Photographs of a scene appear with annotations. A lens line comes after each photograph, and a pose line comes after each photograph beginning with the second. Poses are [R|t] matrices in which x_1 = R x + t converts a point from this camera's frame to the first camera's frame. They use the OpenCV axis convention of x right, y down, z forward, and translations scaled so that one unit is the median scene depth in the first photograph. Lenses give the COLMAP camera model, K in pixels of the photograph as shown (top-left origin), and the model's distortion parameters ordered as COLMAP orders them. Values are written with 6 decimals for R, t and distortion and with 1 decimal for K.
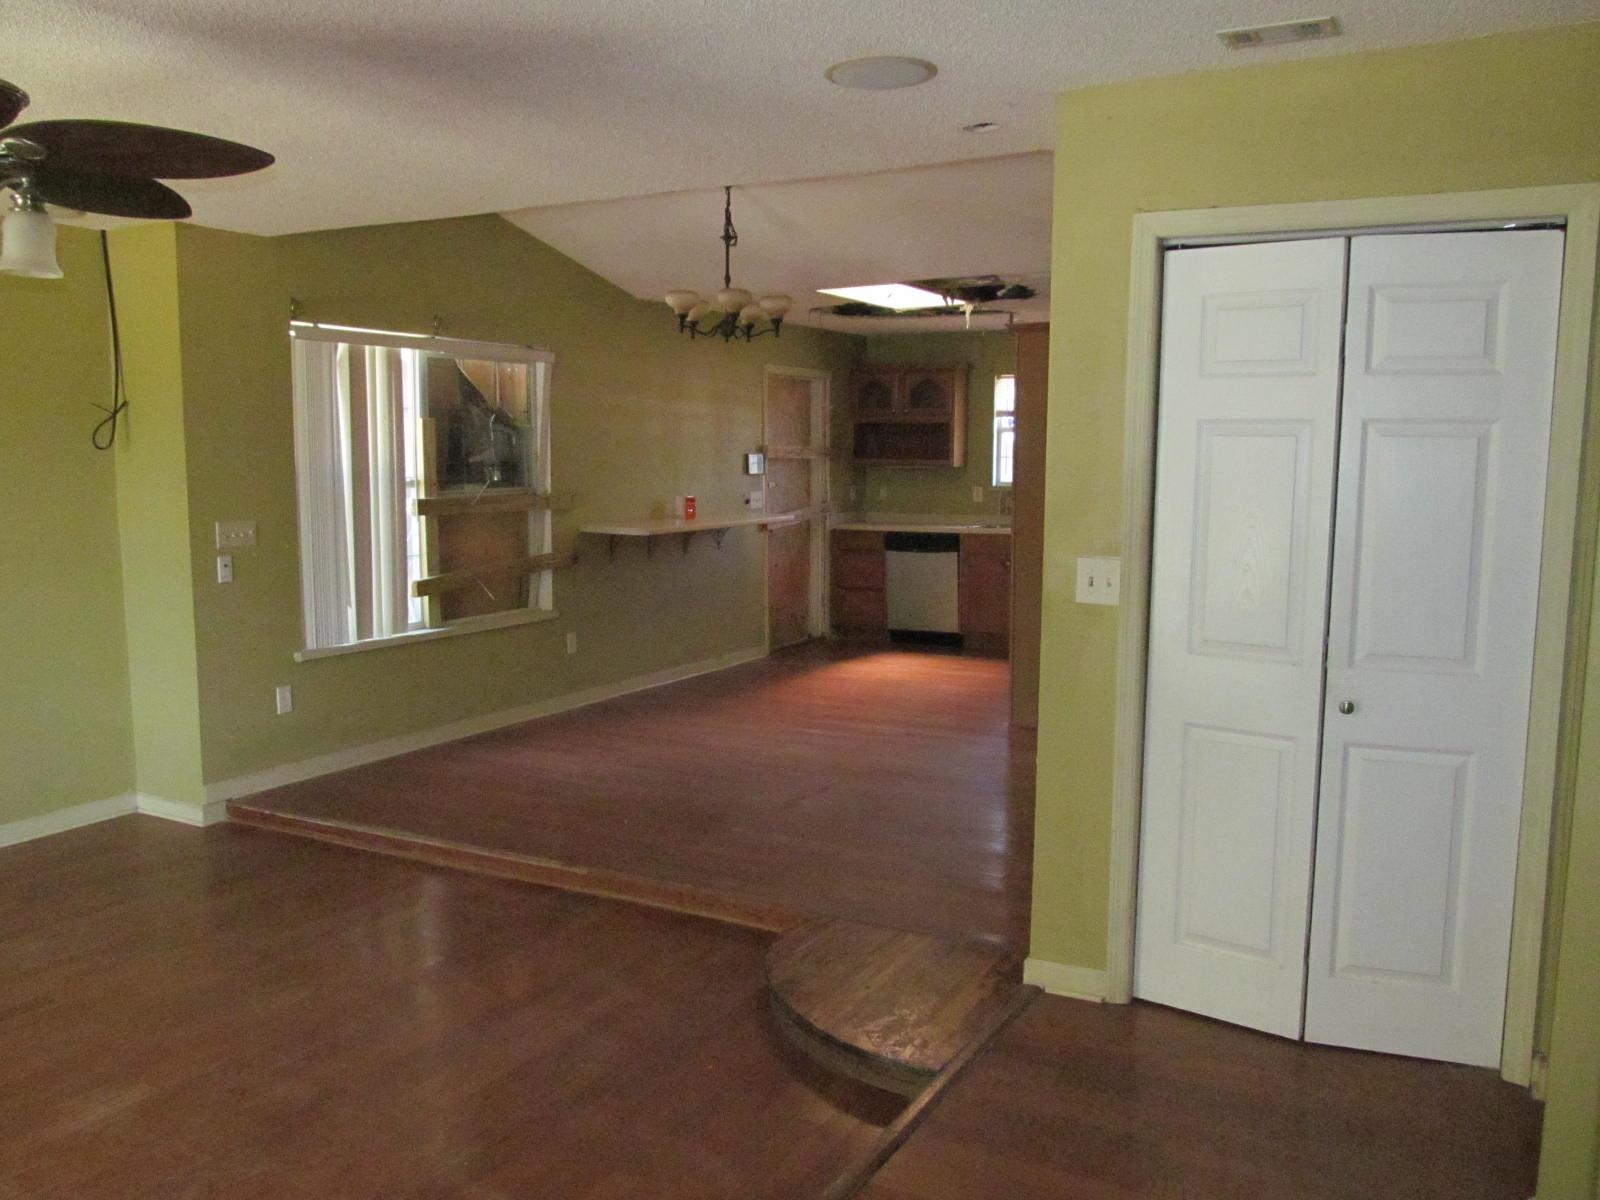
lens RADIAL K [[1295.6, 0, 800.0], [0, 1295.6, 600.0], [0, 0, 1]] dist [-0.003645, 0.000002]
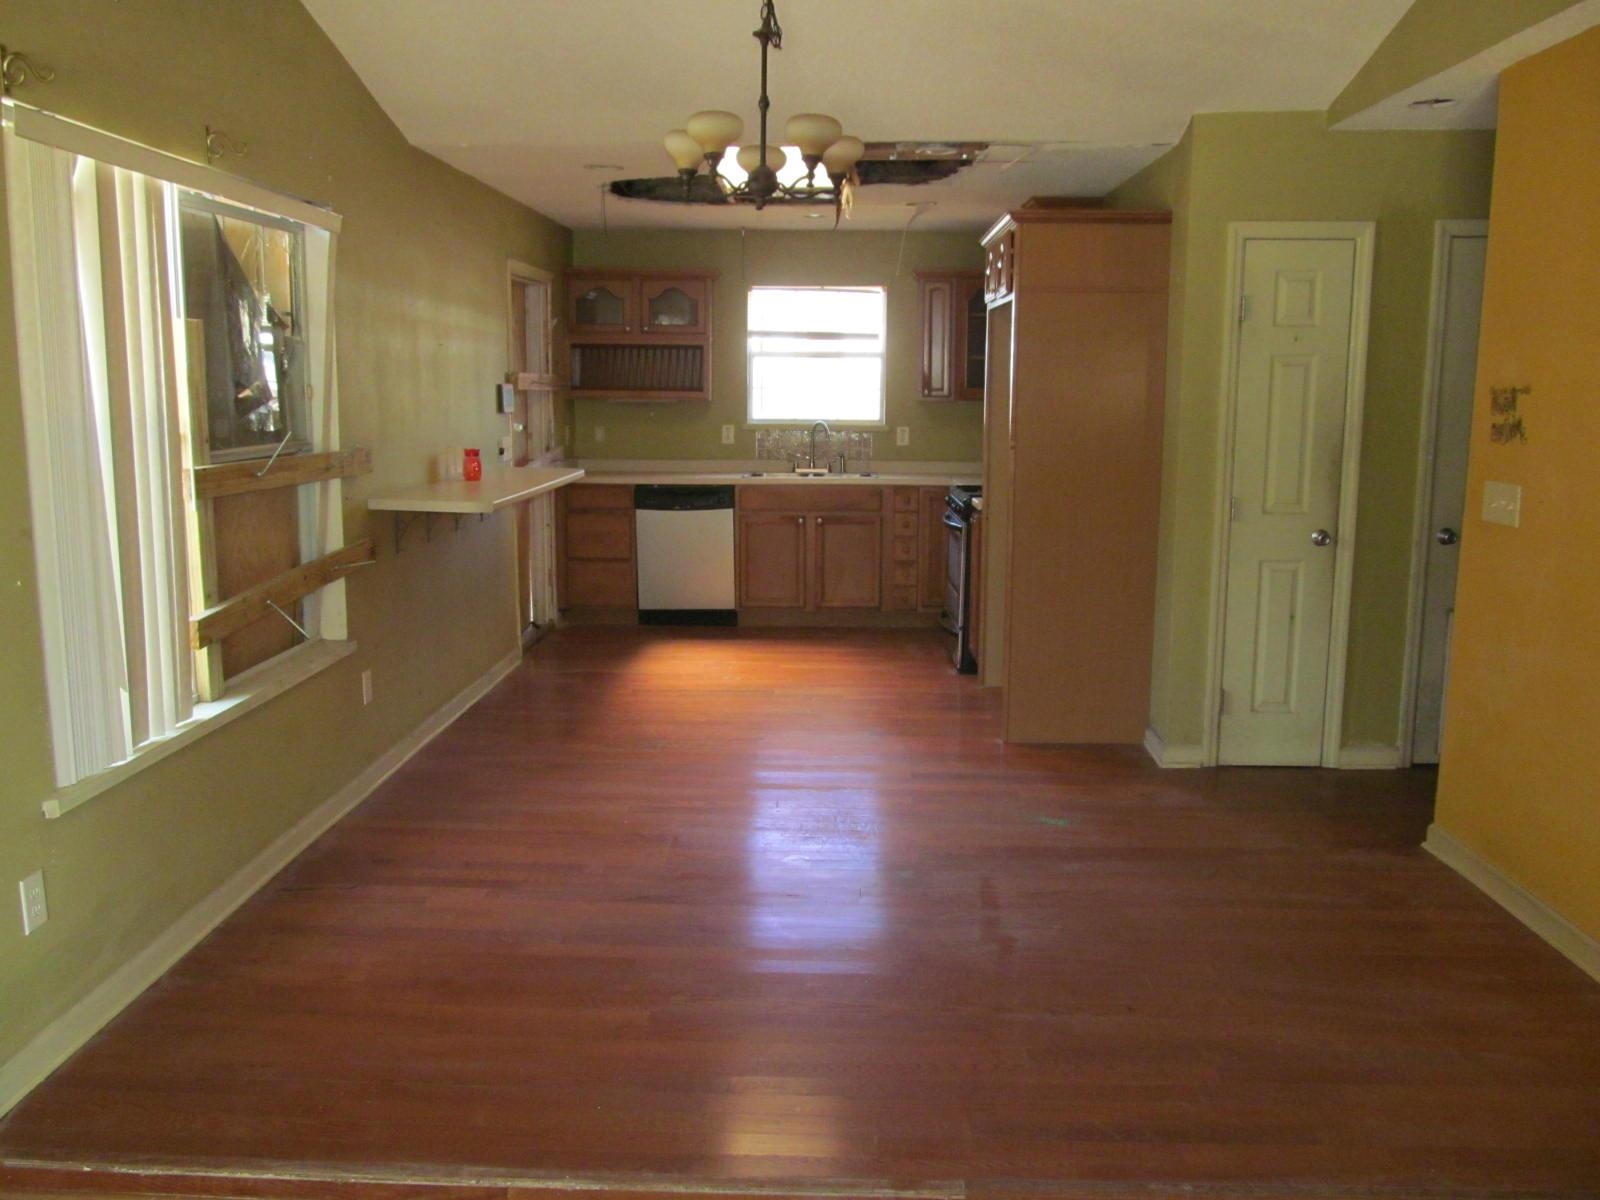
lens RADIAL K [[1308.9, 0, 799.0], [0, 1308.9, 576.3], [0, 0, 1]] dist [0.000586, 0.004237]
pose [[0.888429, -0.069185, 0.453770, -0.248622], [0.054413, 0.997479, 0.045548, -0.034247], [-0.455777, -0.015775, 0.889954, 0.308627]]
